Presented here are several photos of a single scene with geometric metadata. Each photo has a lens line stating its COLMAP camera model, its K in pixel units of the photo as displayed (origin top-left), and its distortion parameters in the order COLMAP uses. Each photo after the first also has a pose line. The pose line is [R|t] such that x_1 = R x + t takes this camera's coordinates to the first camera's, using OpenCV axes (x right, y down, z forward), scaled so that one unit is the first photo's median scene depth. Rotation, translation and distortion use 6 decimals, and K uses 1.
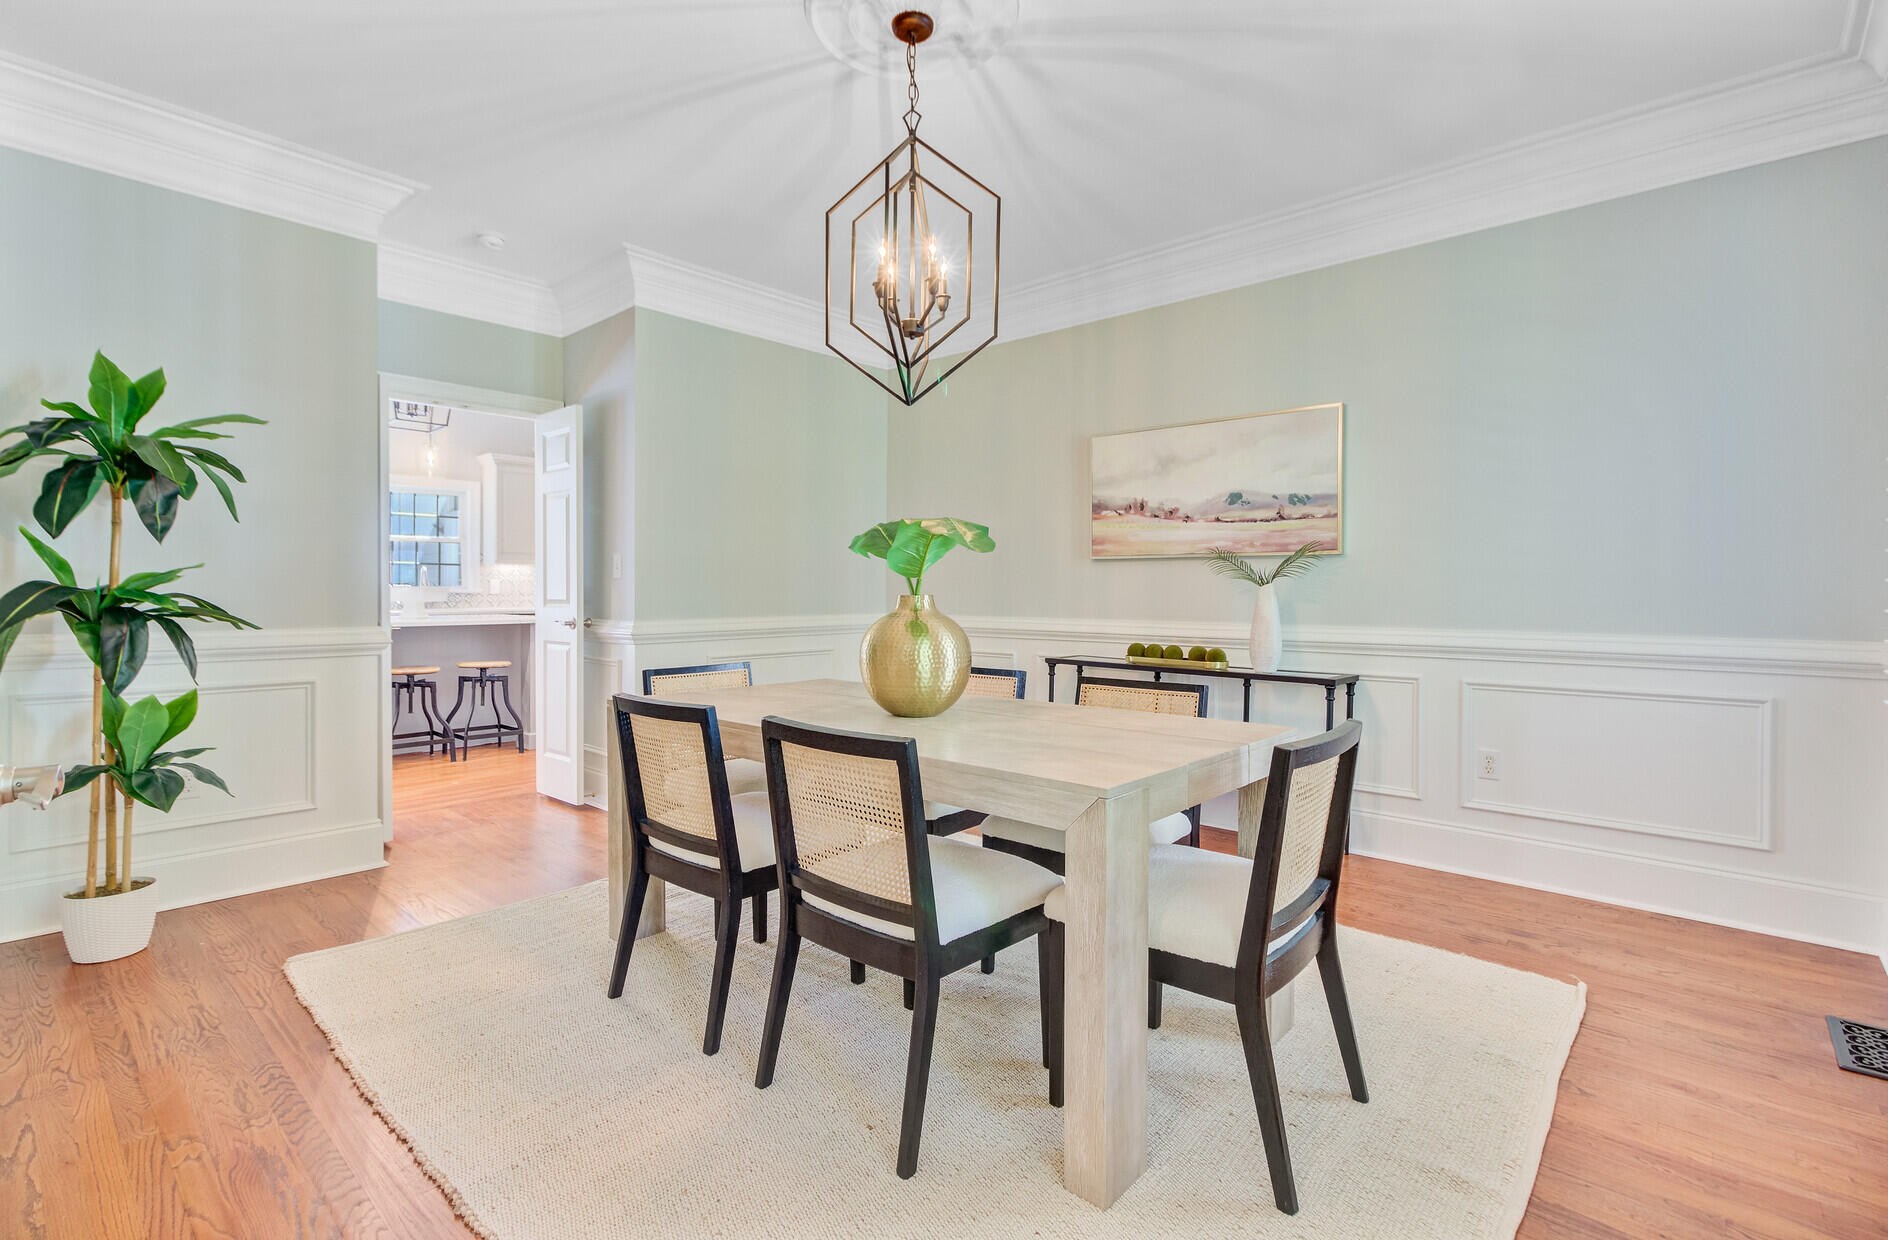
lens RADIAL K [[860.6, 0, 947.5], [0, 860.6, 607.5], [0, 0, 1]] dist [-0.009438, 0.000599]
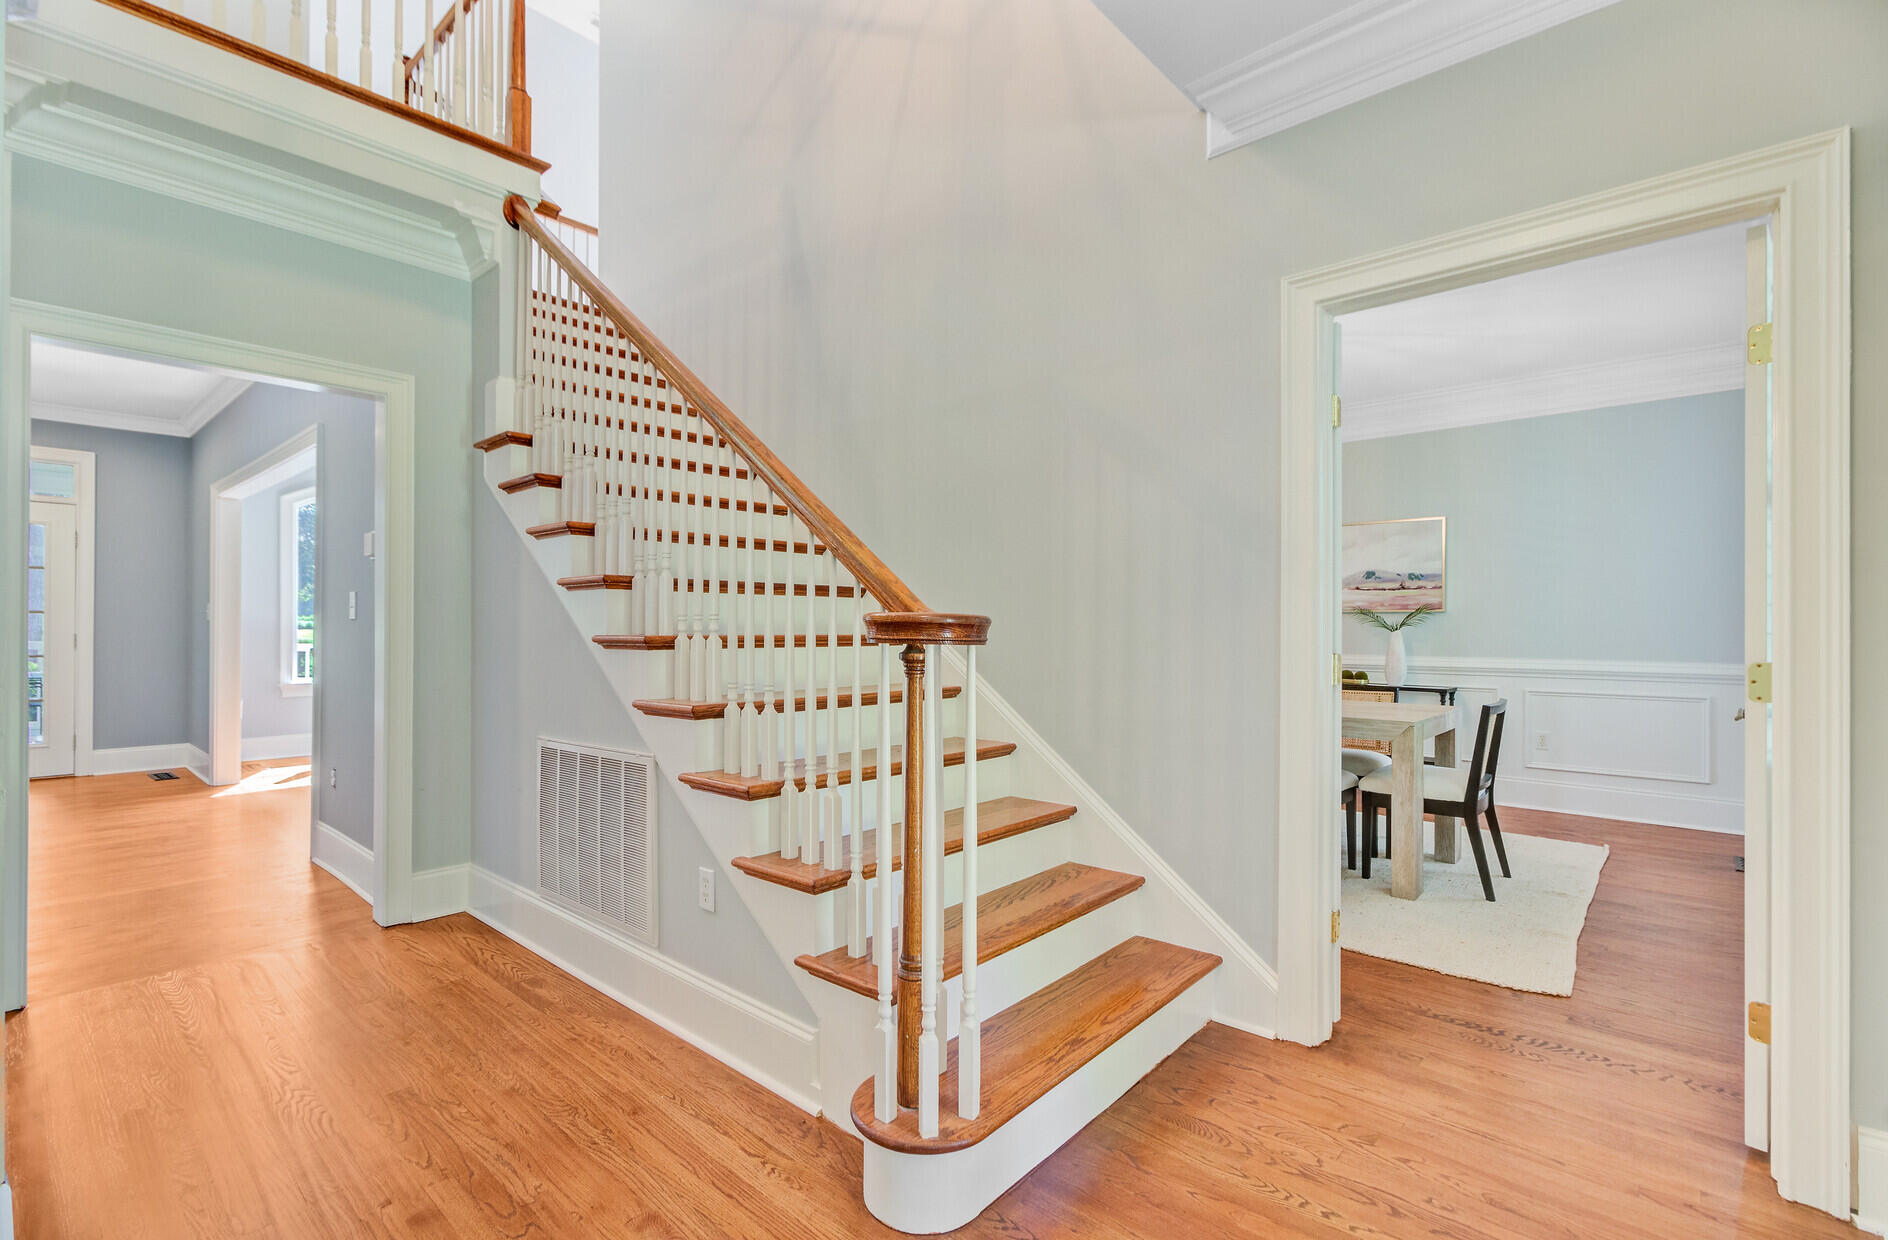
lens RADIAL K [[860.6, 0, 935.7], [0, 860.6, 621.2], [0, 0, 1]] dist [-0.009438, 0.000599]
pose [[0.999980, -0.003737, -0.005097, -0.470855], [0.003633, 0.999789, -0.020221, -0.015396], [0.005171, 0.020202, 0.999783, -0.587646]]
